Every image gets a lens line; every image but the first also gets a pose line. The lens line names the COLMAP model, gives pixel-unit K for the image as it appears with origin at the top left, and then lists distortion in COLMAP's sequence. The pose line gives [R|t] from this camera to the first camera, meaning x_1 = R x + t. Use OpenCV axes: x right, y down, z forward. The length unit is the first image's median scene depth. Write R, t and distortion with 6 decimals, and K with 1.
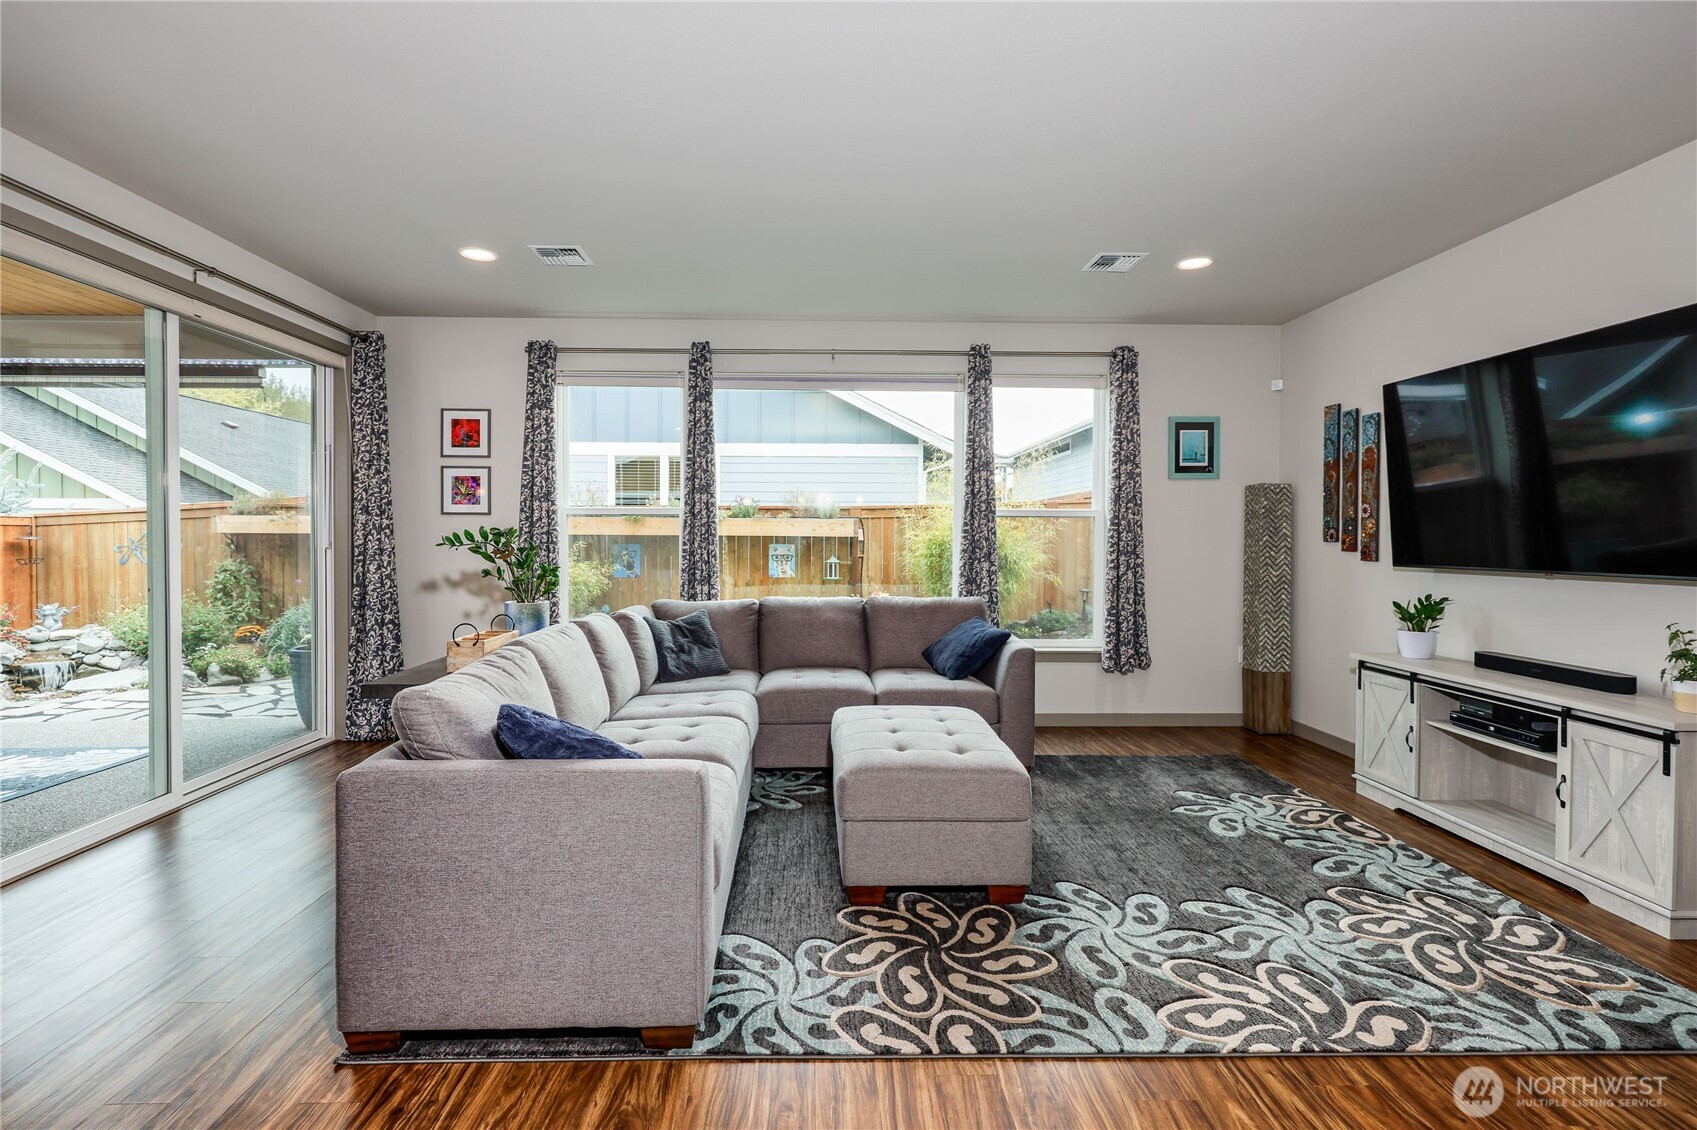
lens RADIAL K [[816.7, 0, 831.1], [0, 816.7, 550.0], [0, 0, 1]] dist [-0.000704, -0.000366]
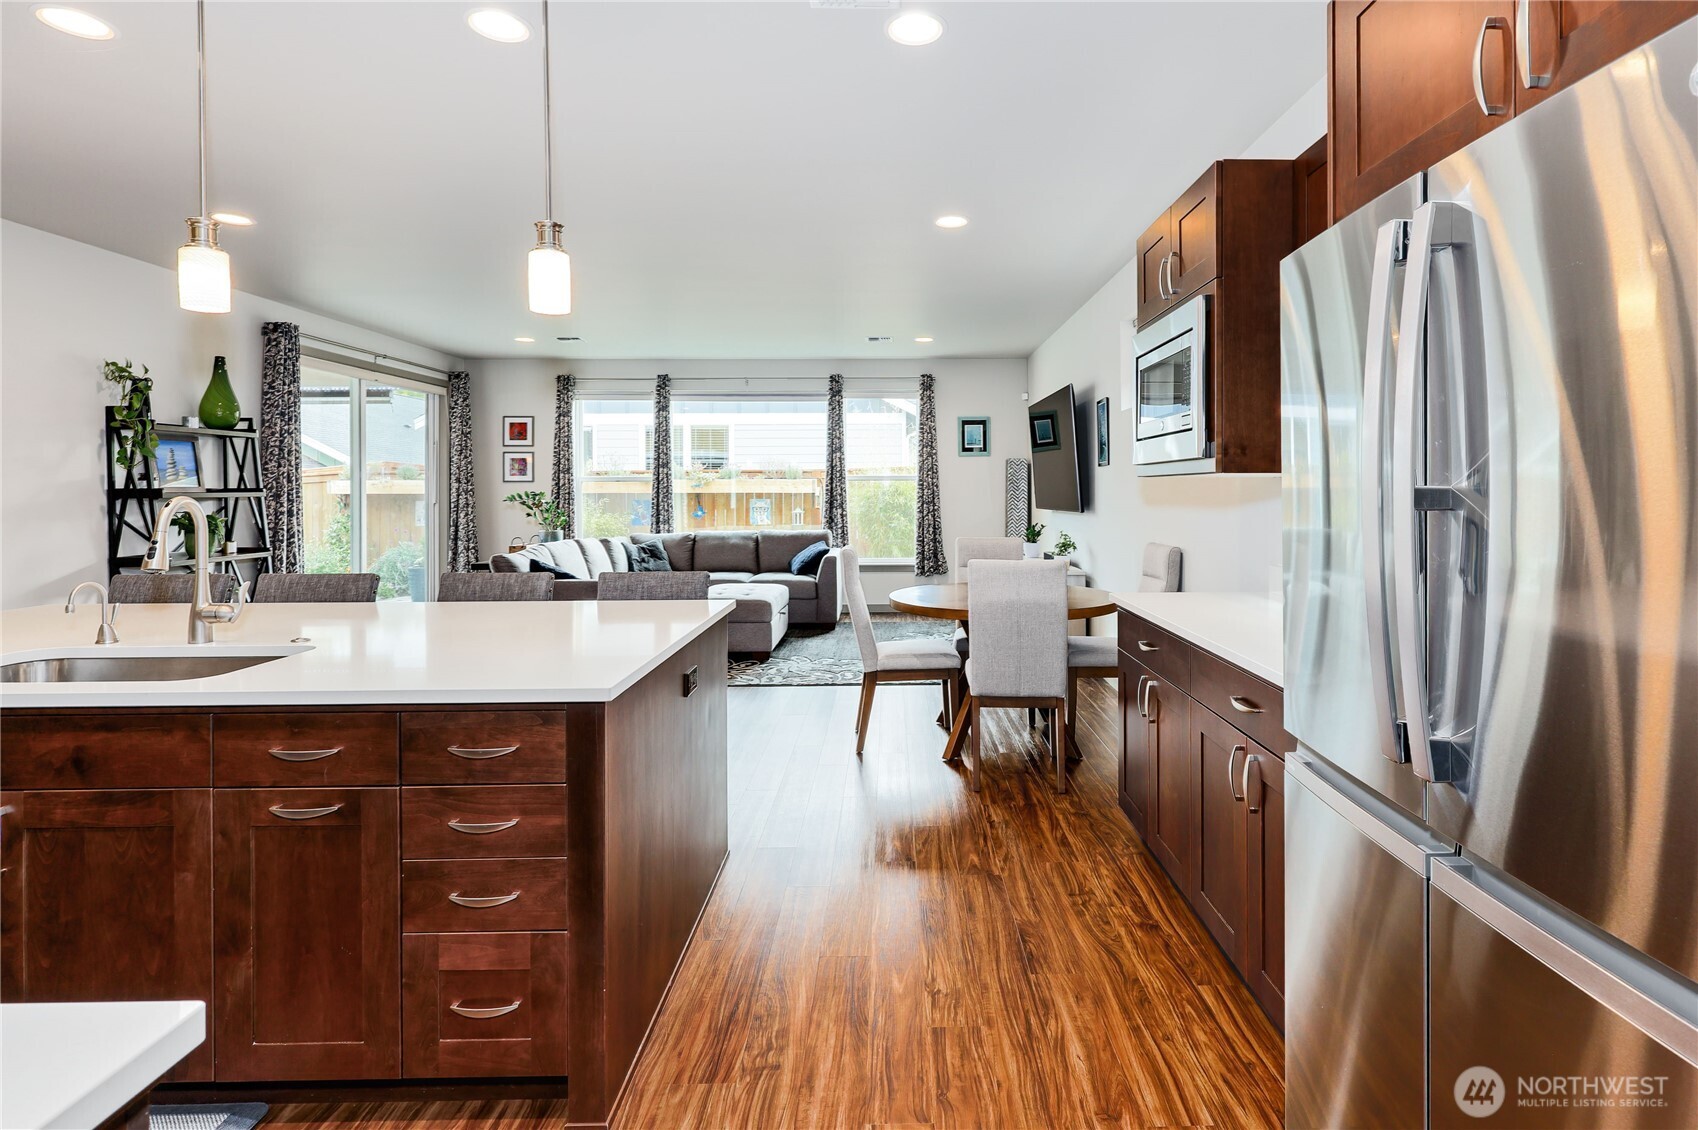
lens RADIAL K [[852.7, 0, 900.0], [0, 852.7, 493.4], [0, 0, 1]] dist [-0.014454, -0.000242]
pose [[0.999965, -0.008172, -0.001608, 0.316443], [0.008151, 0.999885, -0.012821, 0.006811], [0.001713, 0.012808, 0.999917, -0.694878]]
